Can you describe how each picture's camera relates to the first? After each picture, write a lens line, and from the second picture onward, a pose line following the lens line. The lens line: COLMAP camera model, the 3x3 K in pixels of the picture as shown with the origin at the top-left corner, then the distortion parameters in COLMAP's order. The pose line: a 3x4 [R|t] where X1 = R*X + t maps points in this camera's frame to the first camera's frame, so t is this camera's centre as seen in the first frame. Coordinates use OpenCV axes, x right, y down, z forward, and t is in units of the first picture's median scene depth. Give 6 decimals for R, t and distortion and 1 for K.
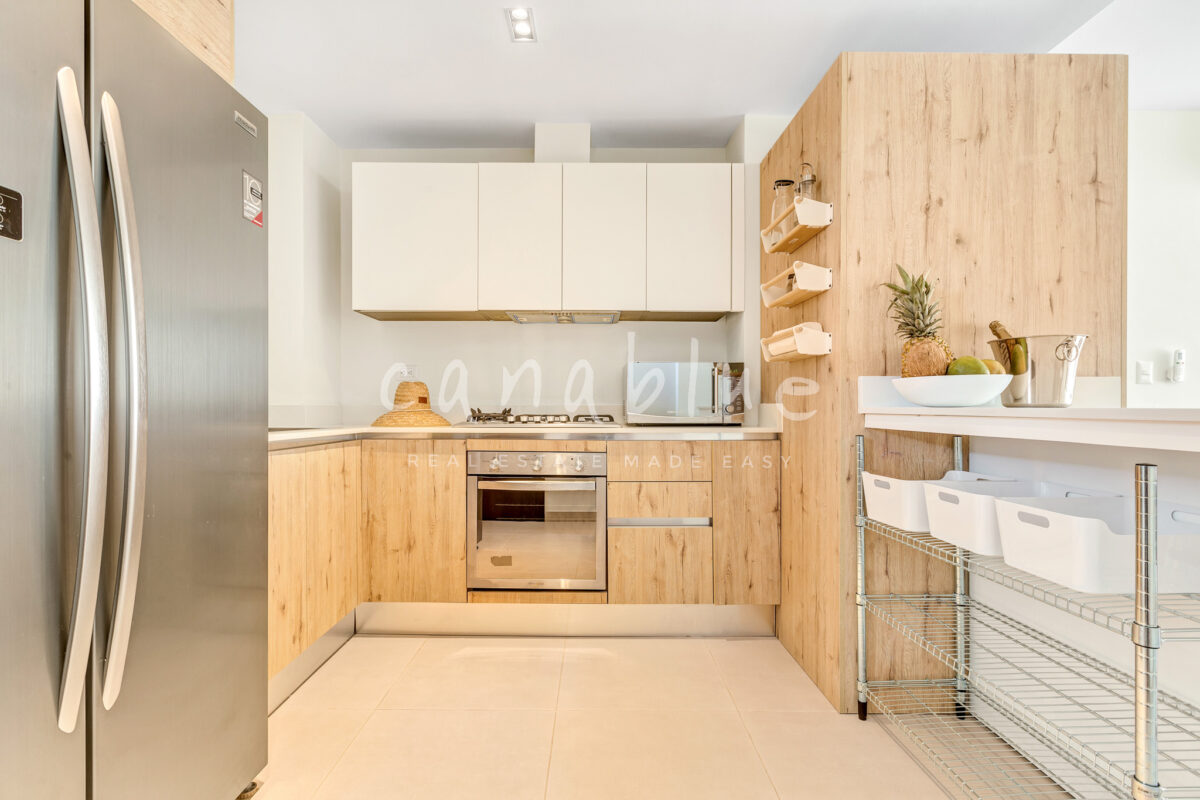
lens RADIAL K [[547.9, 0, 593.2], [0, 547.9, 412.9], [0, 0, 1]] dist [-0.000374, -0.000150]
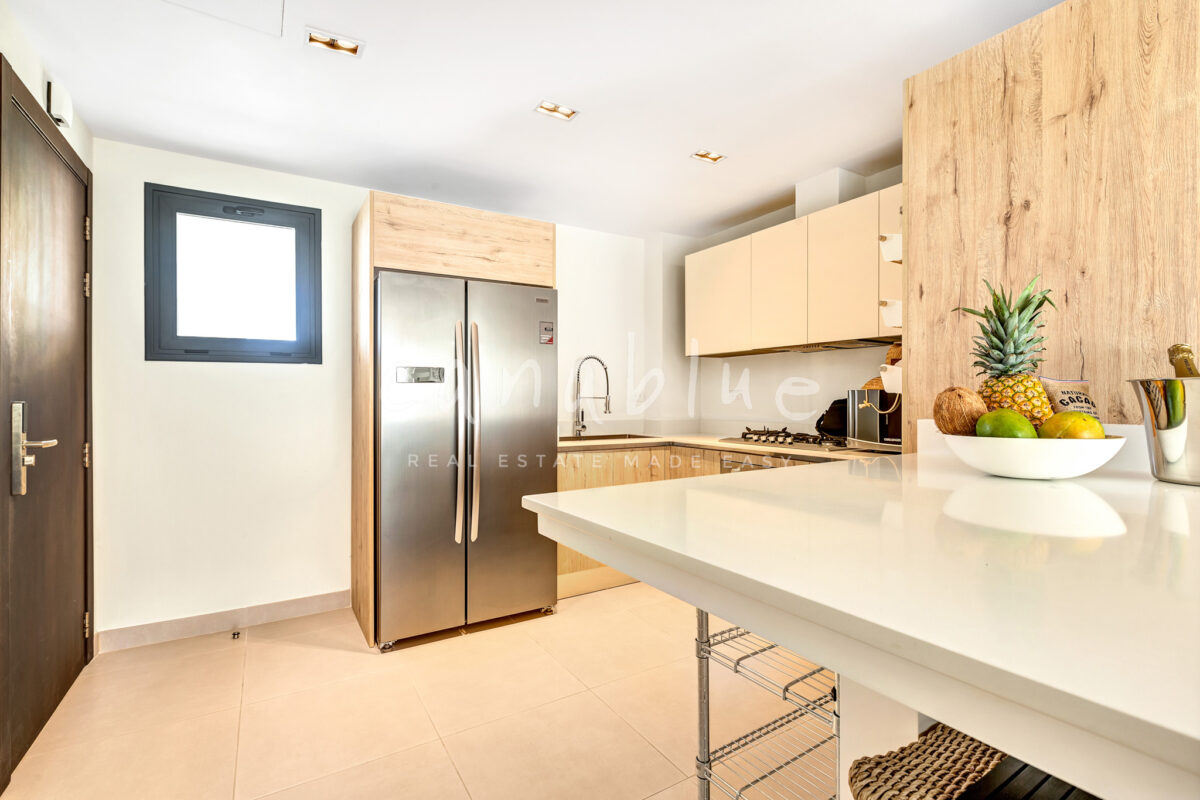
lens RADIAL K [[537.1, 0, 586.3], [0, 537.1, 399.2], [0, 0, 1]] dist [-0.001321, -0.000322]
pose [[0.516473, -0.003892, -0.856295, 0.742854], [-0.005473, 0.999954, -0.007845, -0.069381], [0.856286, 0.008738, 0.516428, 0.032997]]
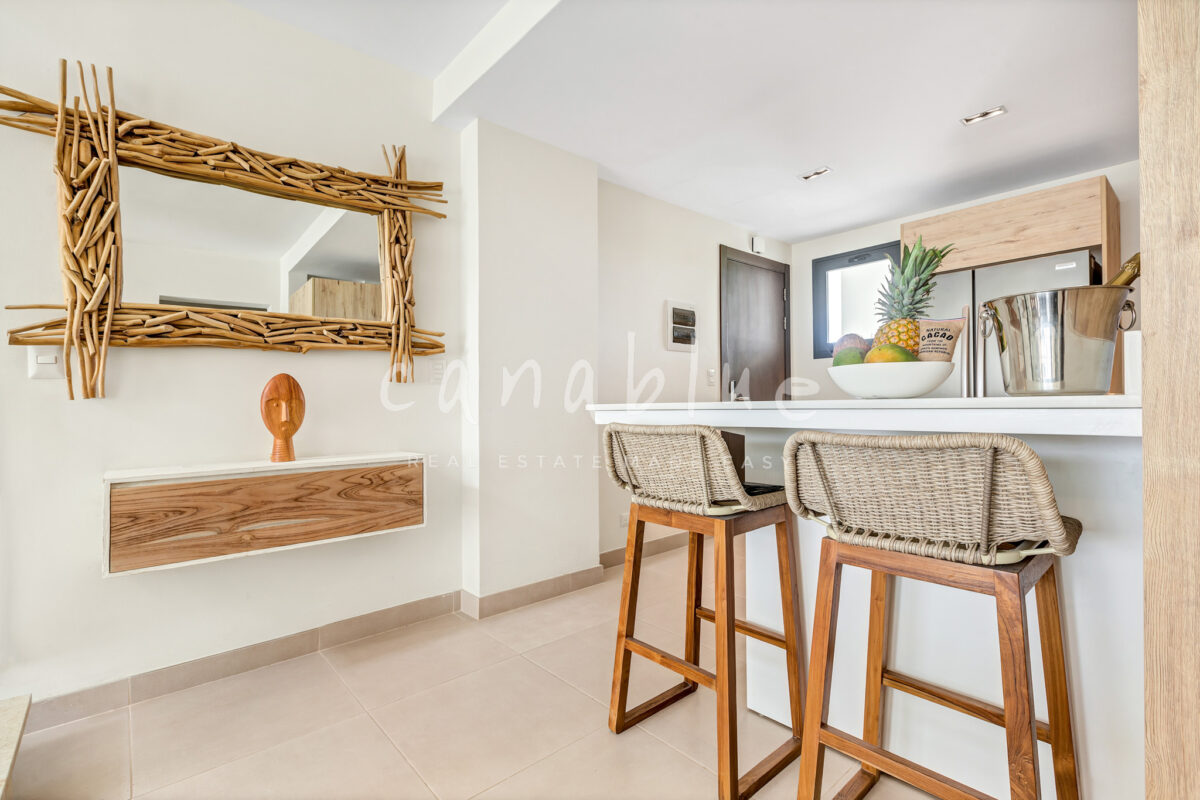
lens RADIAL K [[537.1, 0, 586.3], [0, 537.1, 399.2], [0, 0, 1]] dist [-0.001321, -0.000322]
pose [[-0.759988, 0.001615, -0.649935, 1.251967], [0.002555, 0.999997, -0.000503, -0.005772], [0.649932, -0.002043, -0.759989, 0.800975]]
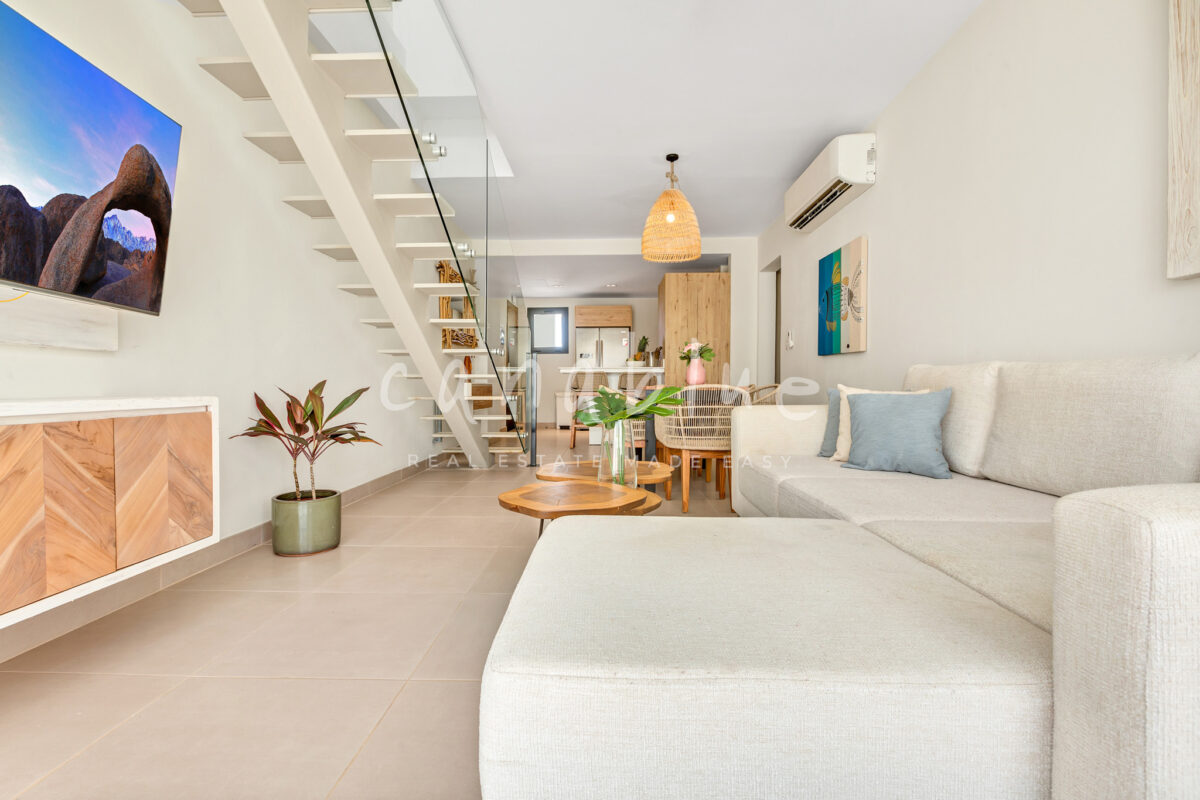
lens RADIAL K [[537.1, 0, 586.3], [0, 537.1, 399.2], [0, 0, 1]] dist [-0.001321, -0.000322]
pose [[-0.045848, 0.025682, -0.998618, 3.621422], [-0.005405, 0.999648, 0.025957, 0.092938], [0.998934, 0.006588, -0.045693, 0.496327]]
